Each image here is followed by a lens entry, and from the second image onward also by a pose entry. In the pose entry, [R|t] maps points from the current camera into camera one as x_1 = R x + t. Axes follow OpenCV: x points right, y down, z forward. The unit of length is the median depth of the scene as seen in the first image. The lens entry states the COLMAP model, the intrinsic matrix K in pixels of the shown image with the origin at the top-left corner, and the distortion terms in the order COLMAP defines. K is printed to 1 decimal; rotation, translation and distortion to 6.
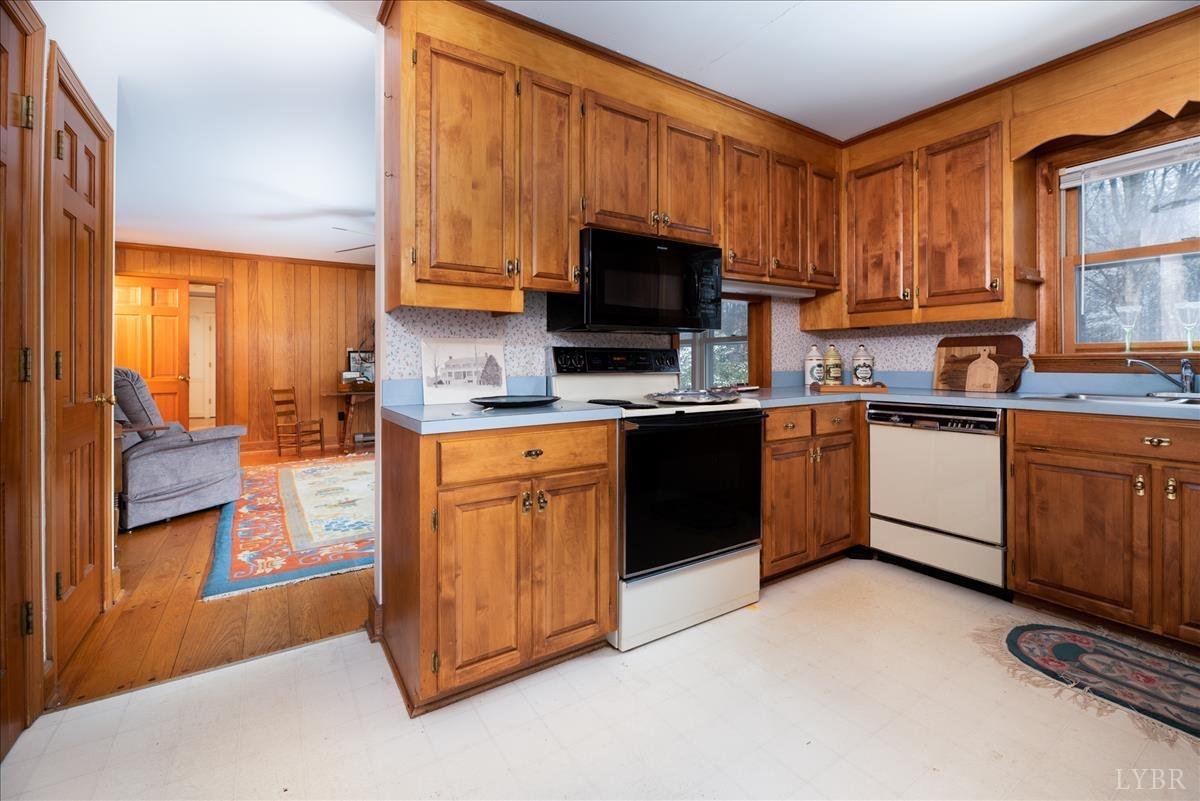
lens RADIAL K [[521.9, 0, 615.7], [0, 521.9, 363.0], [0, 0, 1]] dist [-0.000979, -0.000185]
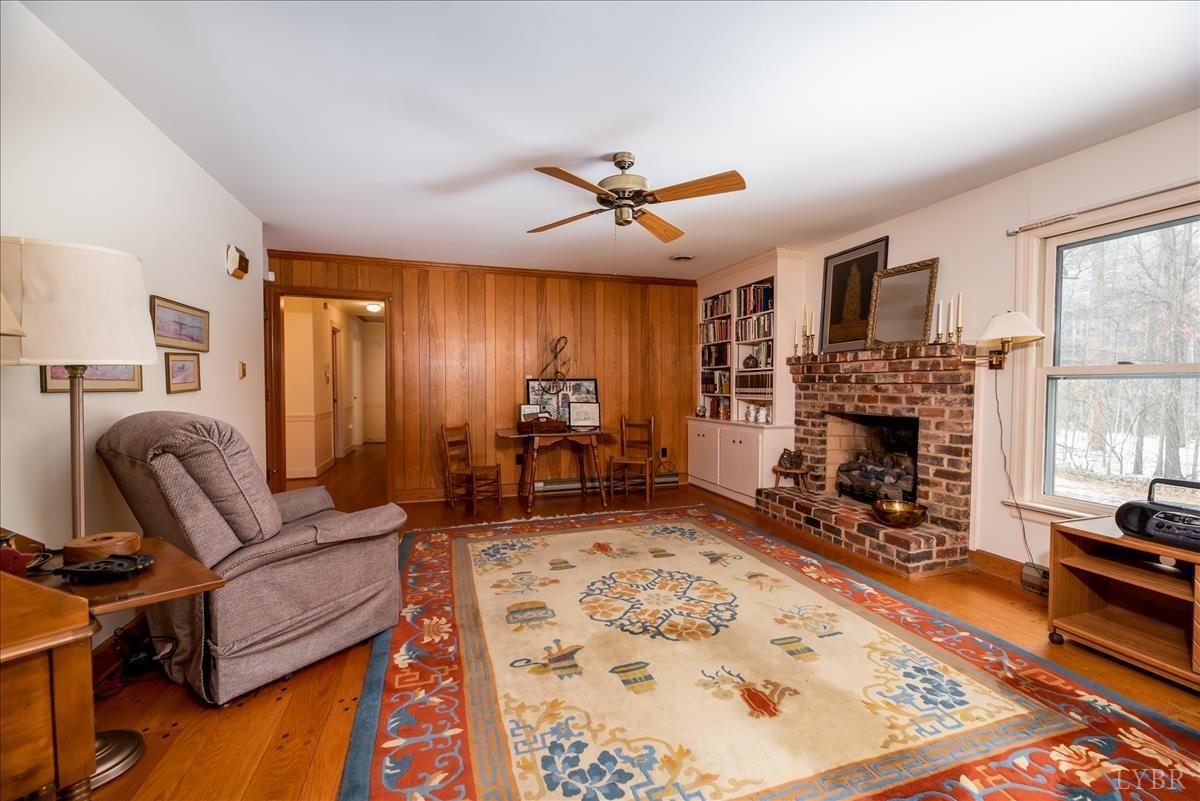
lens RADIAL K [[492.3, 0, 600.0], [0, 492.3, 400.5], [0, 0, 1]] dist [-0.001953, -0.000259]
pose [[0.961563, 0.013369, -0.274260, -0.494512], [-0.005078, 0.999509, 0.030917, -0.035165], [0.274539, -0.028336, 0.961158, 0.757571]]
